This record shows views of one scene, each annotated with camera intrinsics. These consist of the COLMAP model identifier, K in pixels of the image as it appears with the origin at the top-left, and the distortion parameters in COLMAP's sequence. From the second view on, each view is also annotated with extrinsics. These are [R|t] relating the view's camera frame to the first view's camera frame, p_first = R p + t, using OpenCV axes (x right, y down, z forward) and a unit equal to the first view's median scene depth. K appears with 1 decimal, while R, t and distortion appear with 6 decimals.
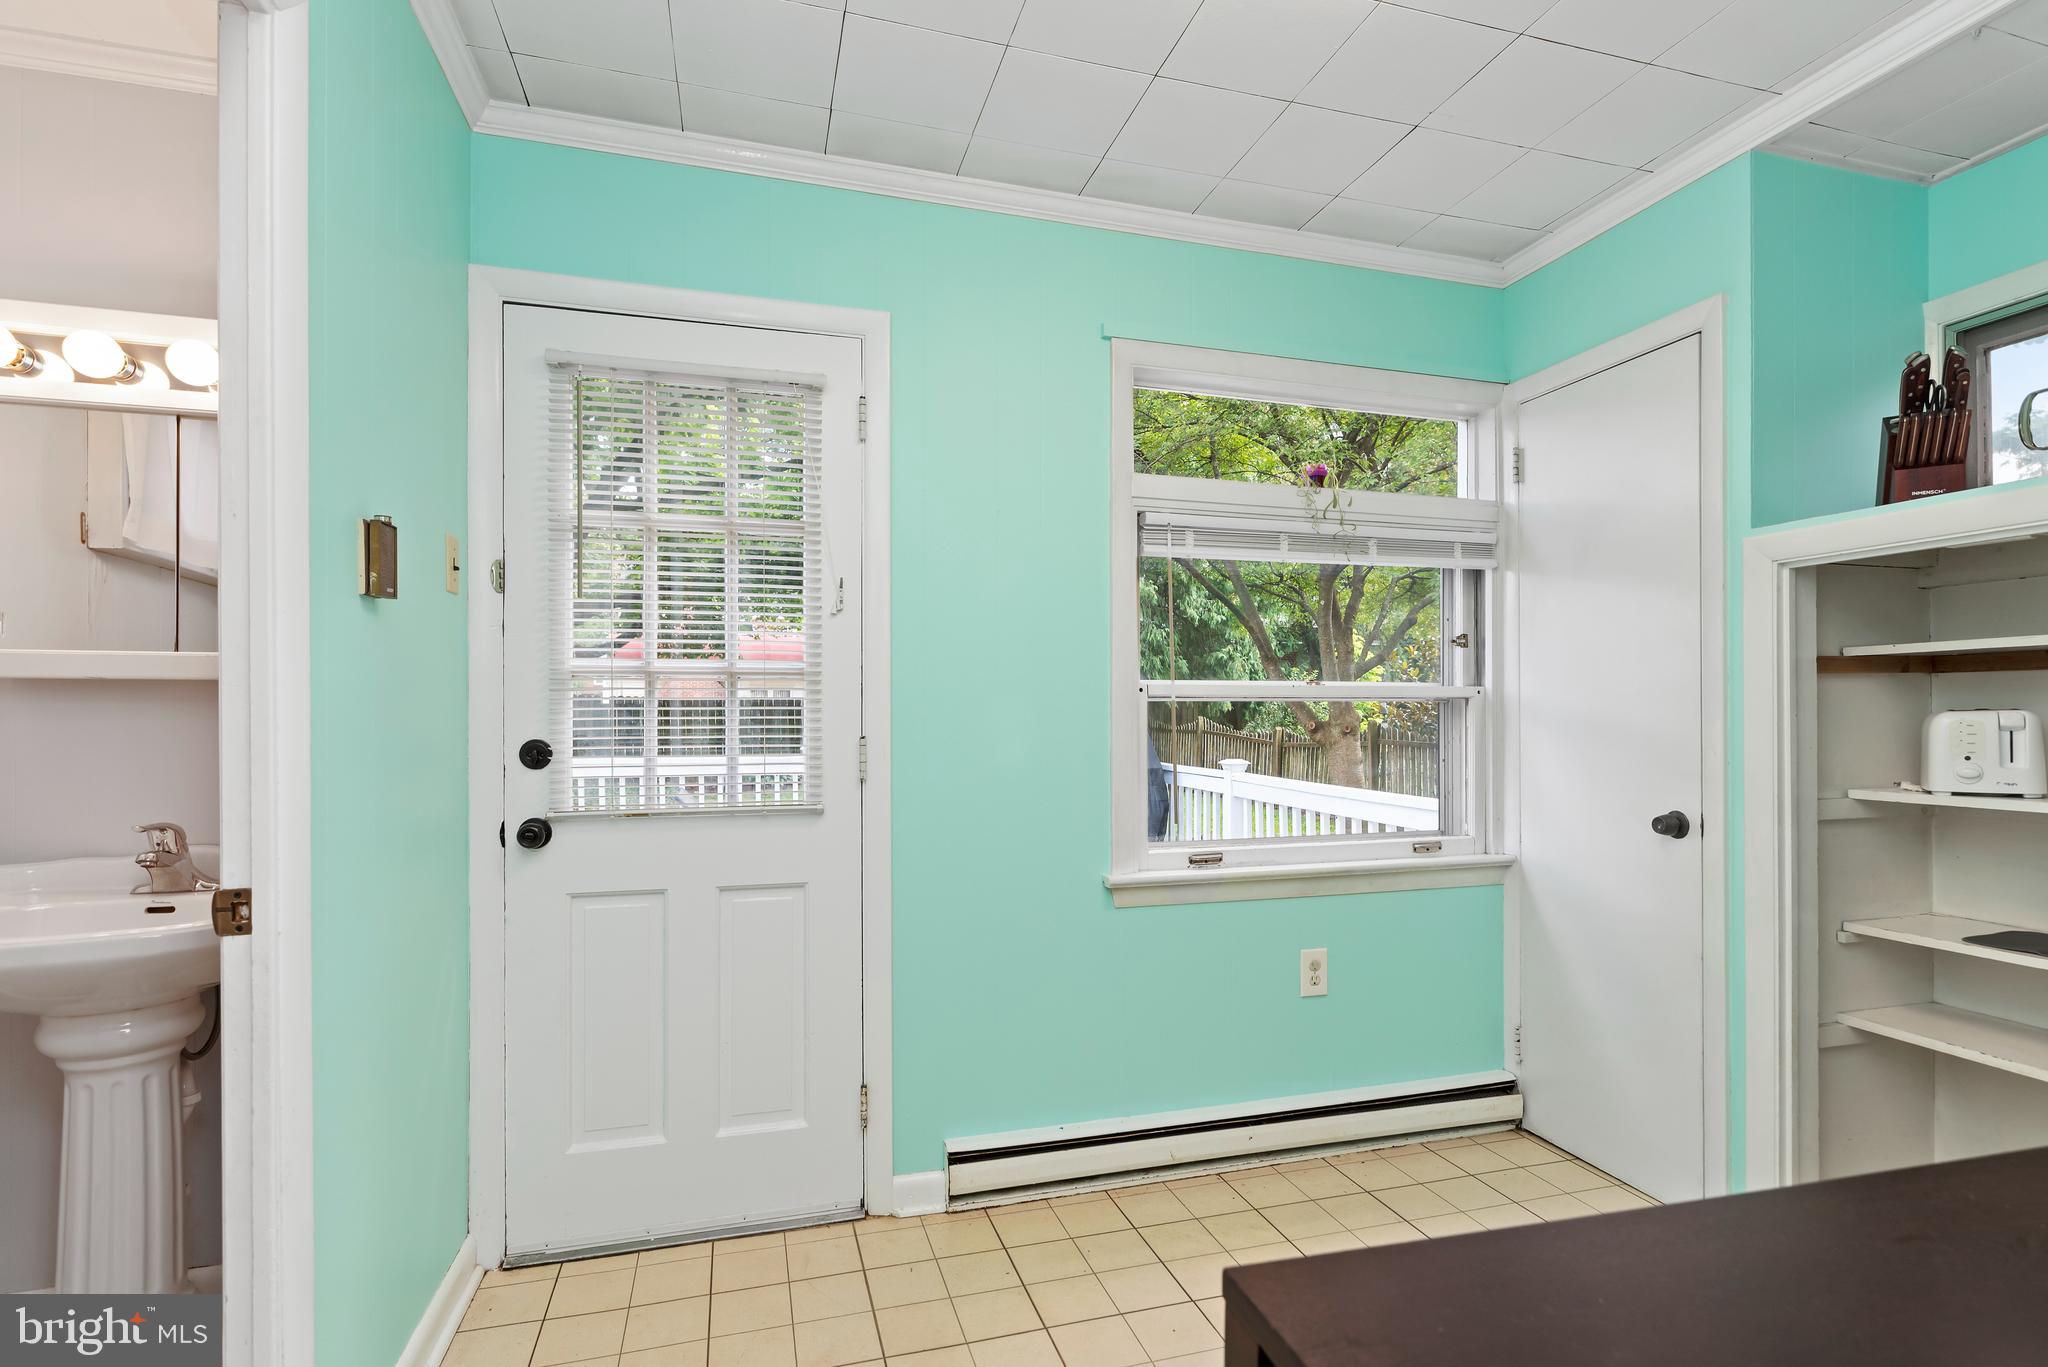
lens RADIAL K [[1004.6, 0, 1028.9], [0, 1004.6, 697.8], [0, 0, 1]] dist [-0.000223, 0.000166]
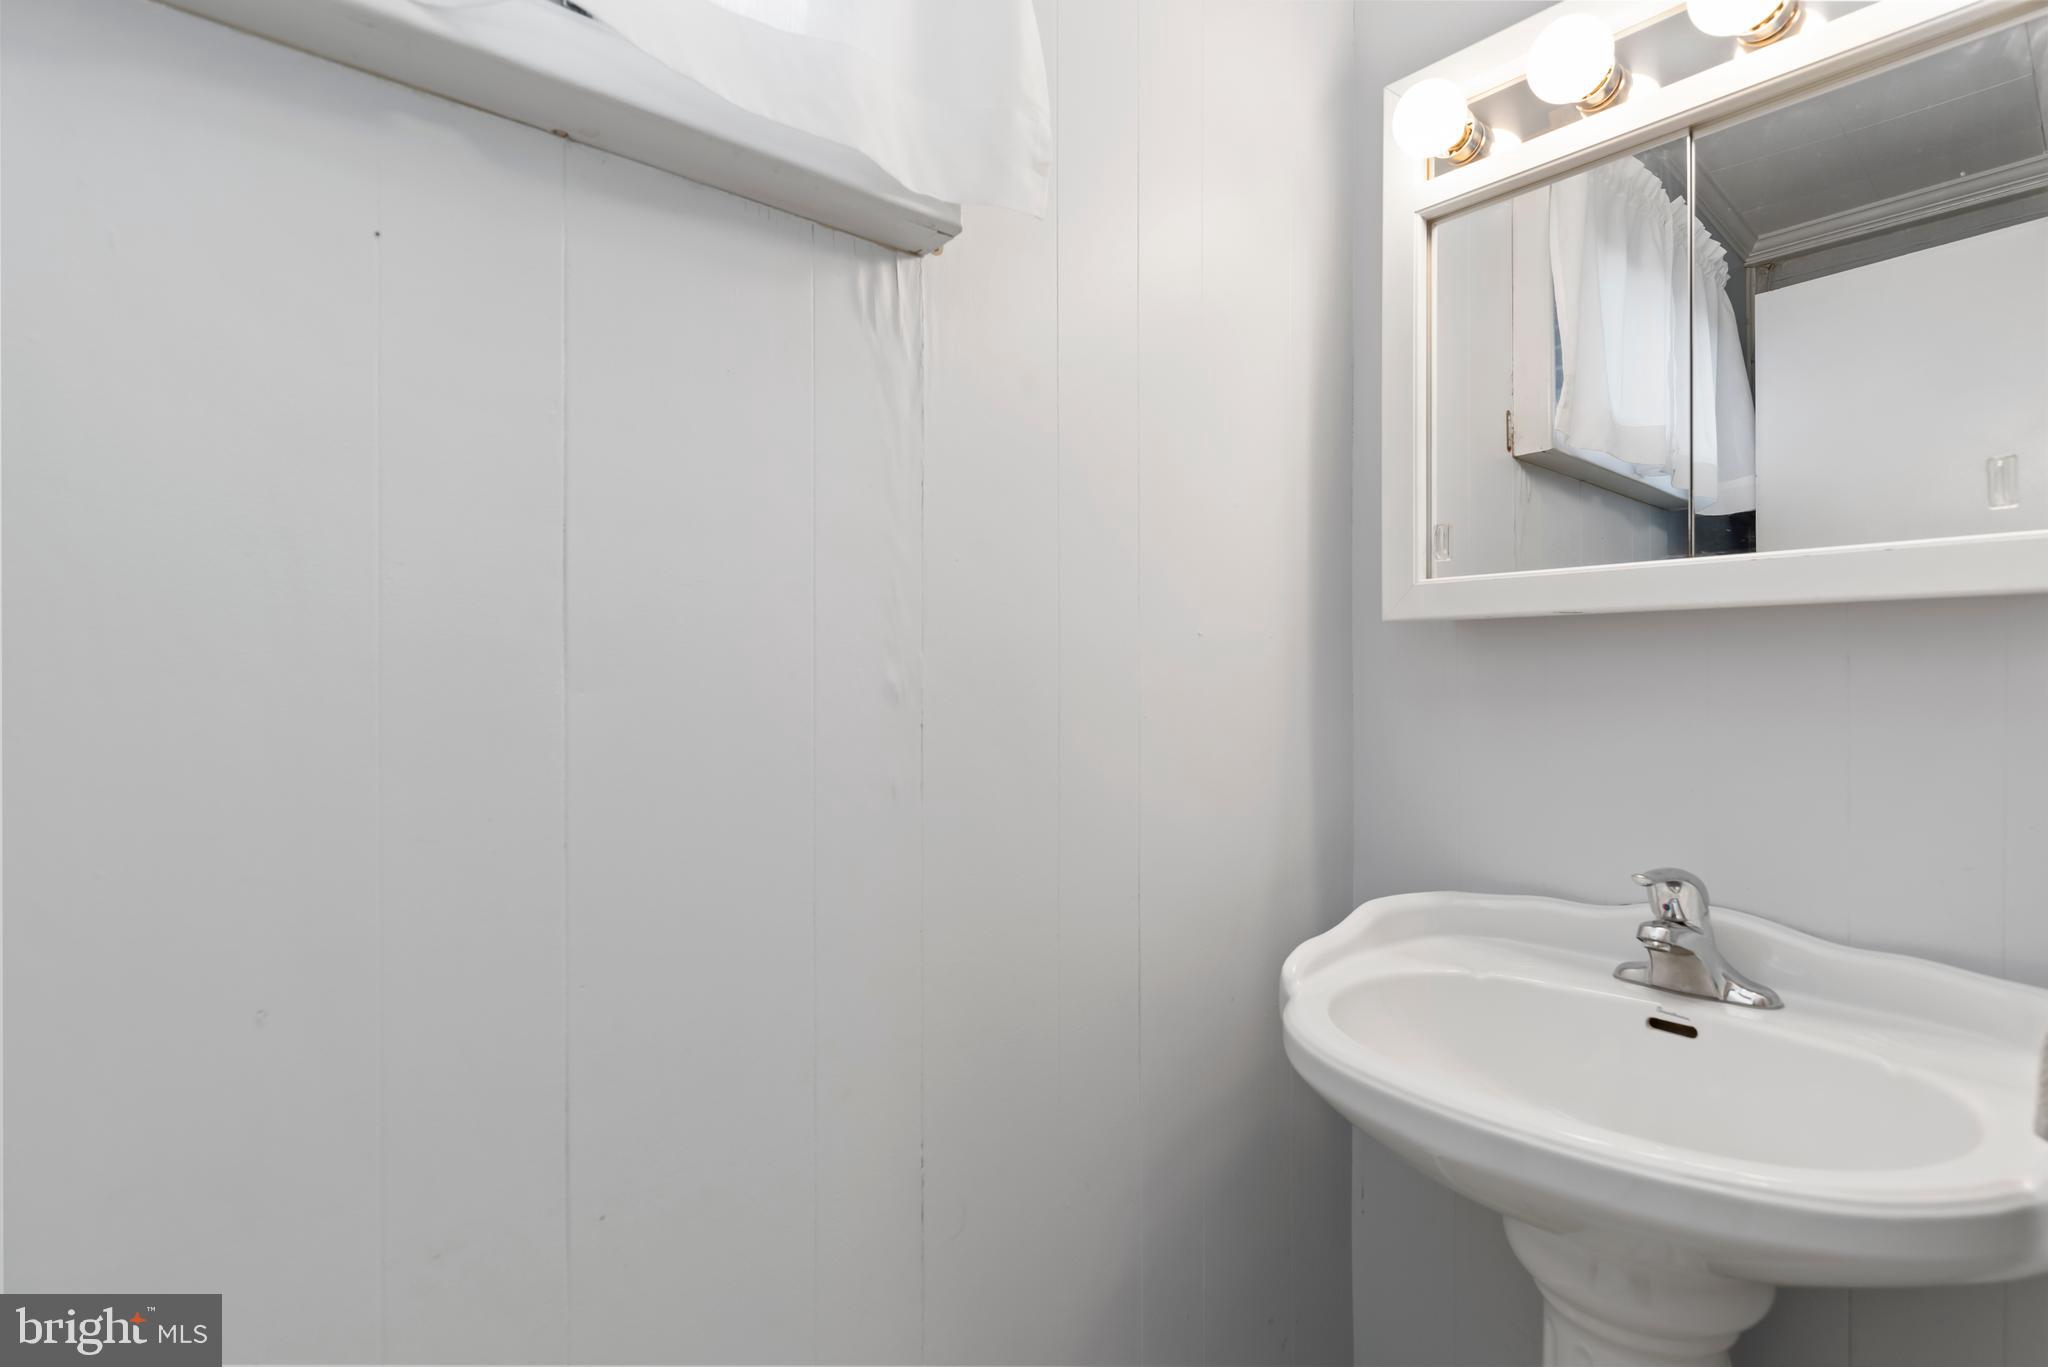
lens RADIAL K [[1004.6, 0, 1016.4], [0, 1004.6, 680.7], [0, 0, 1]] dist [-0.000223, 0.000166]
pose [[0.395523, 0.011465, -0.918385, -0.499147], [0.012846, 0.999755, 0.018013, 0.005569], [0.918366, -0.018922, 0.395279, 0.451457]]
